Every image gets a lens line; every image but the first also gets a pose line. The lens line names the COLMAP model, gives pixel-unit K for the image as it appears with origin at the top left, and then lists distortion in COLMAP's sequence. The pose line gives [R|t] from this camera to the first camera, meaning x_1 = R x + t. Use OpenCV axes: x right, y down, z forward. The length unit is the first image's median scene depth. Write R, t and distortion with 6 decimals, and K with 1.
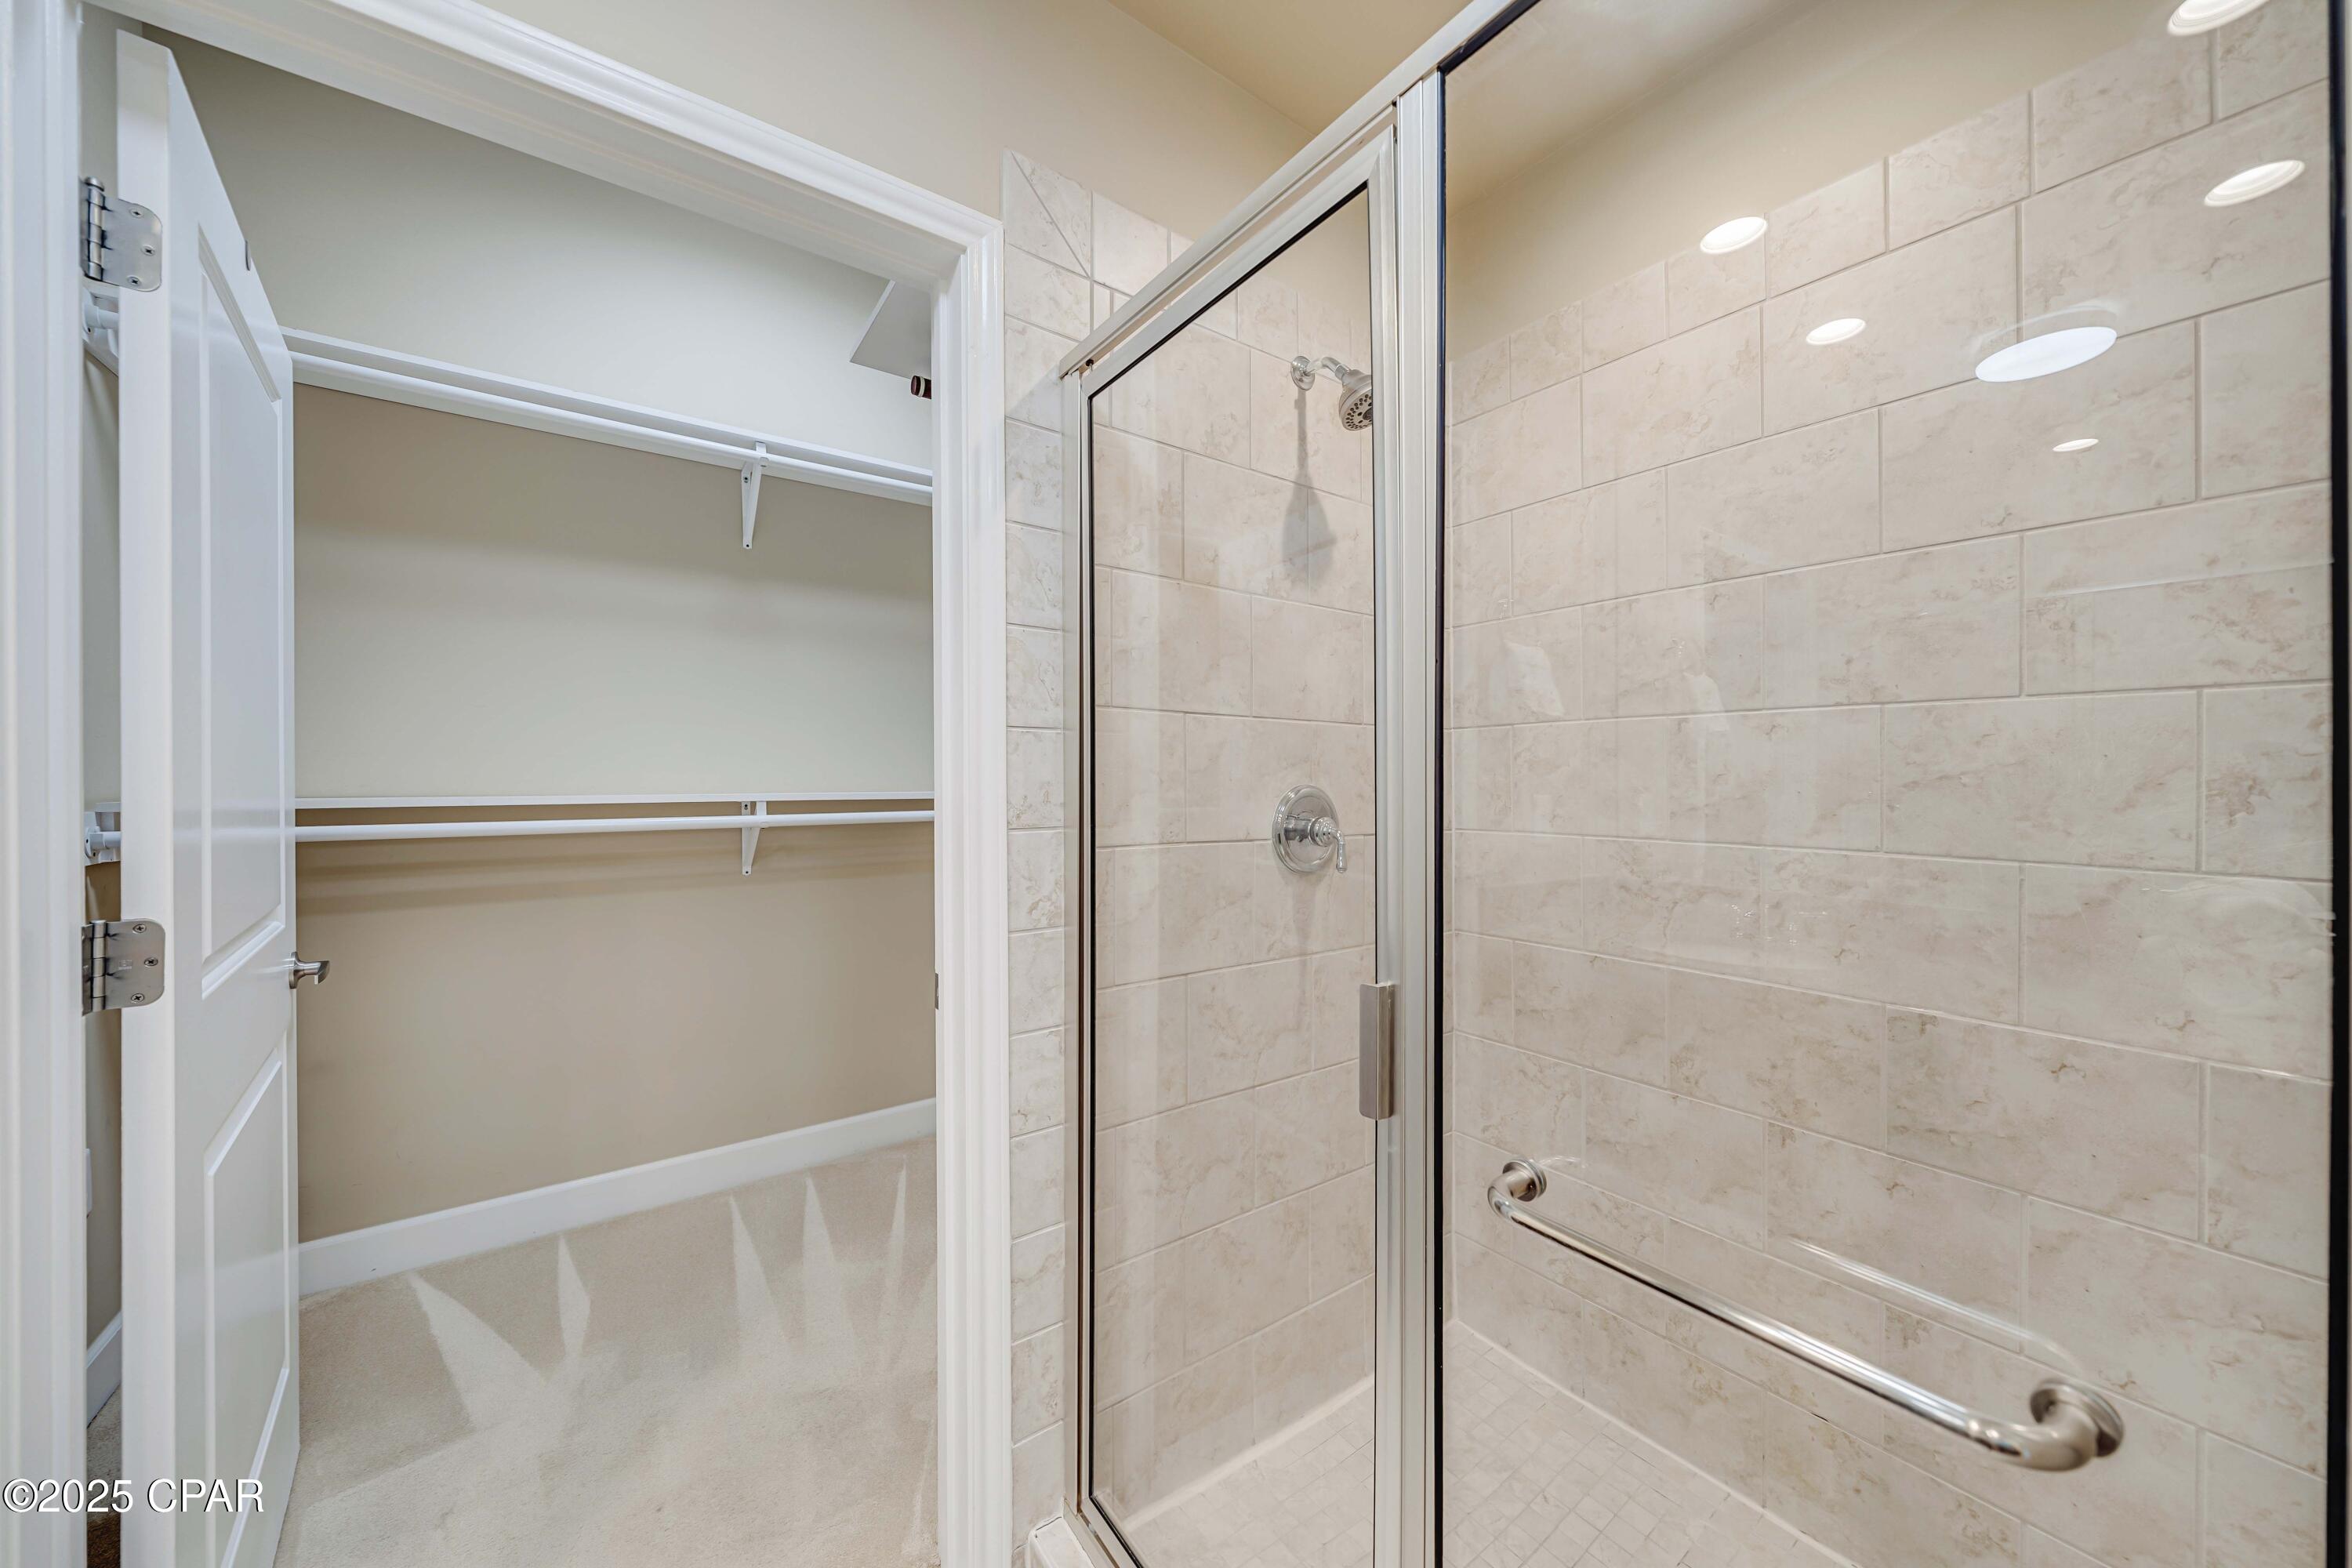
lens RADIAL K [[816.1, 0, 1166.2], [0, 816.1, 787.8], [0, 0, 1]] dist [-0.004360, 0.000003]
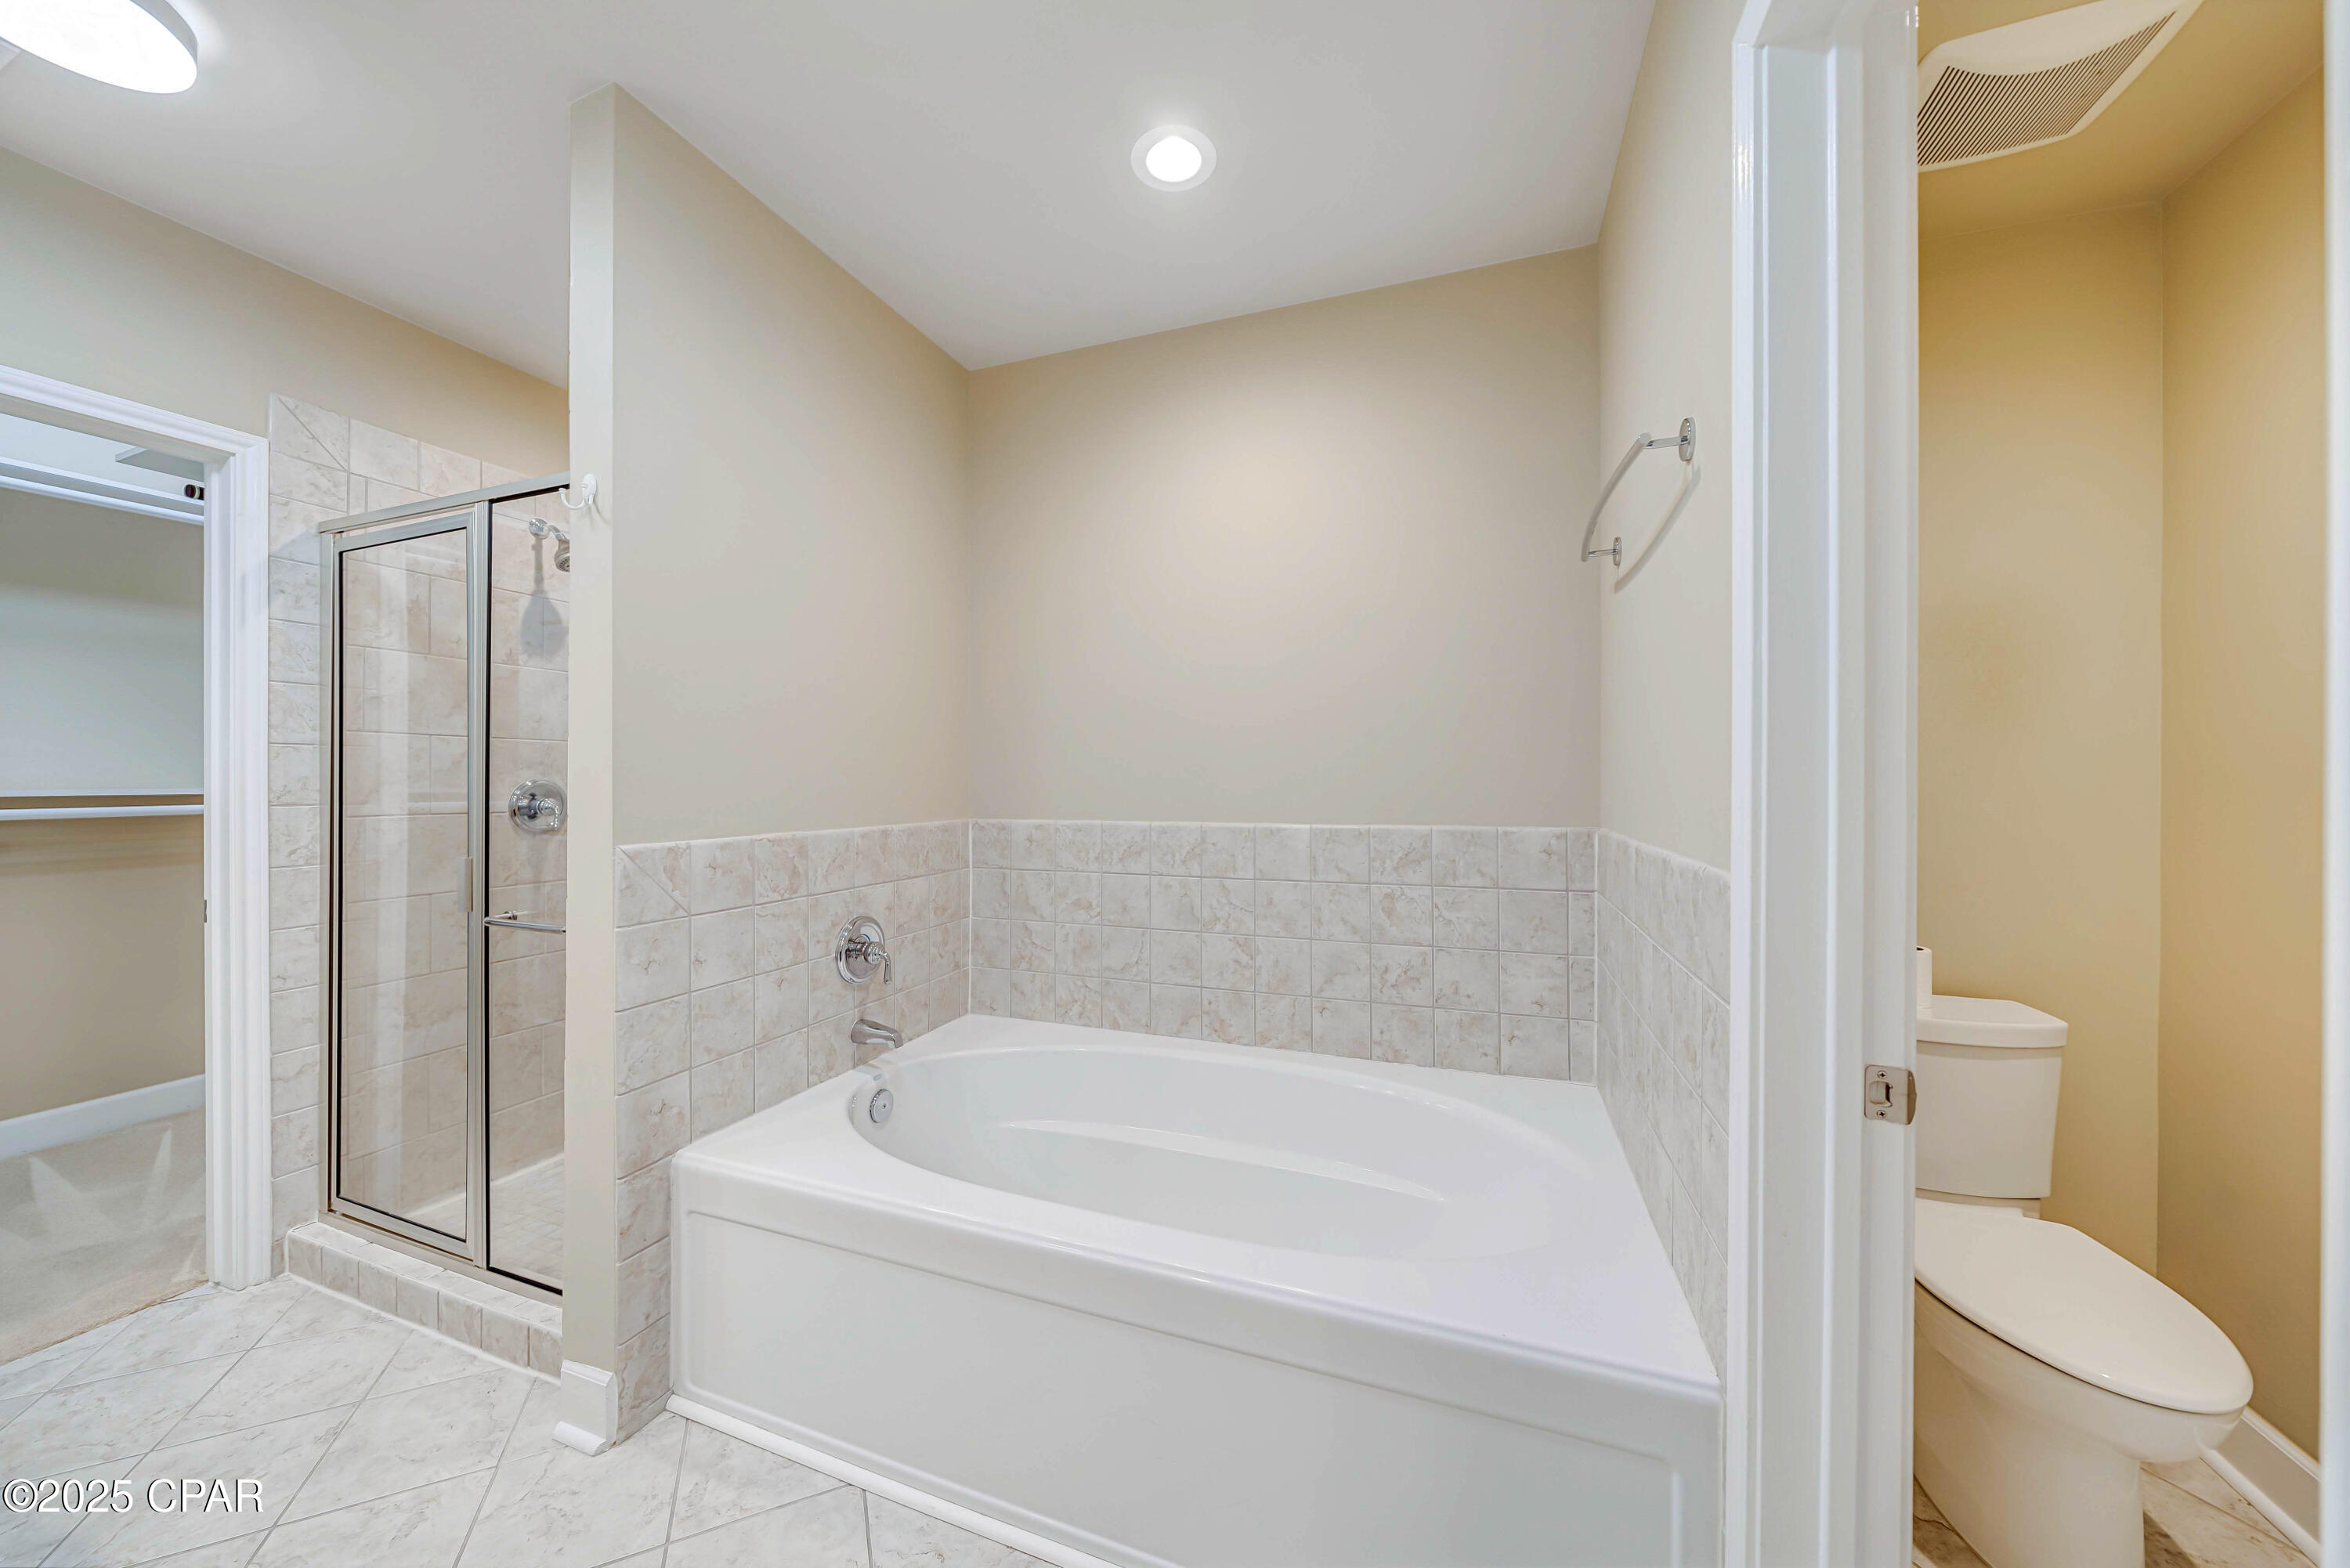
lens RADIAL K [[807.9, 0, 1172.8], [0, 807.9, 775.8], [0, 0, 1]] dist [-0.007870, 0.000033]
pose [[0.828992, 0.000397, 0.559260, 0.373292], [0.007658, 0.999898, -0.012061, 0.021801], [-0.559208, 0.014281, 0.828904, -1.223581]]
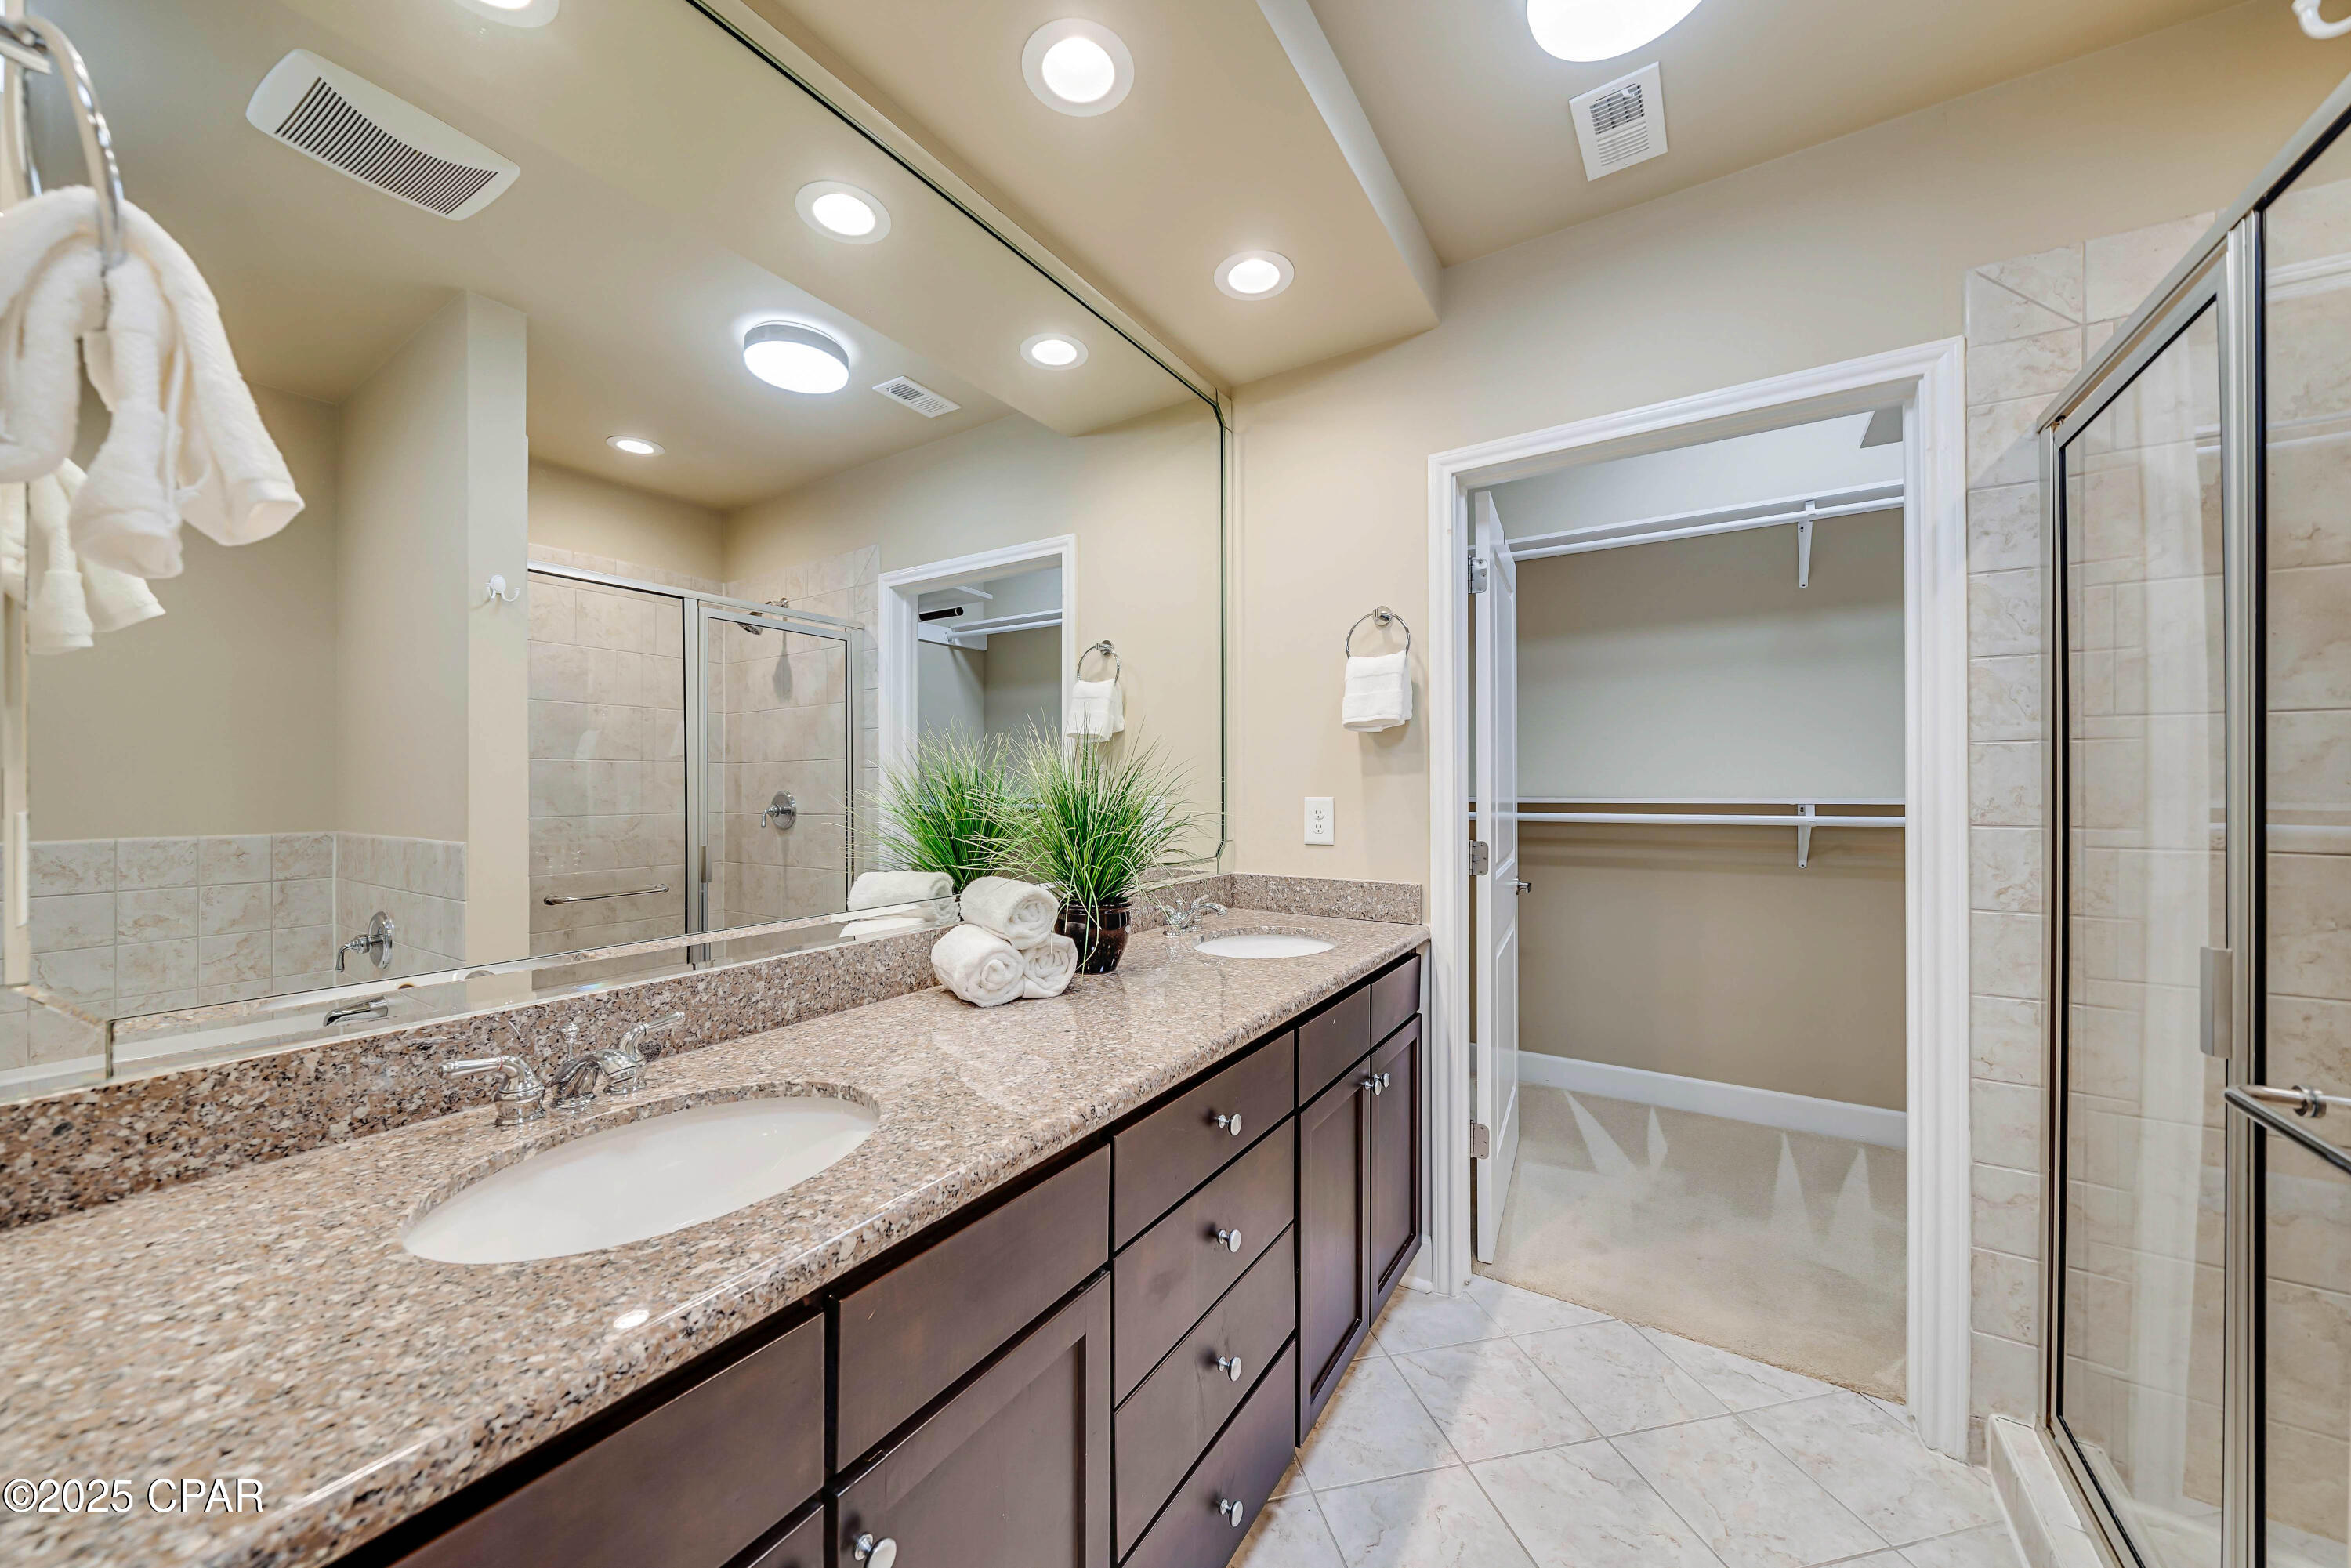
lens RADIAL K [[815.8, 0, 1165.7], [0, 815.8, 787.8], [0, 0, 1]] dist [-0.004360, 0.000003]
pose [[0.360754, -0.002963, -0.932656, 0.457290], [-0.005994, 0.999967, -0.005495, 0.007788], [0.932642, 0.007573, 0.360725, -0.511852]]
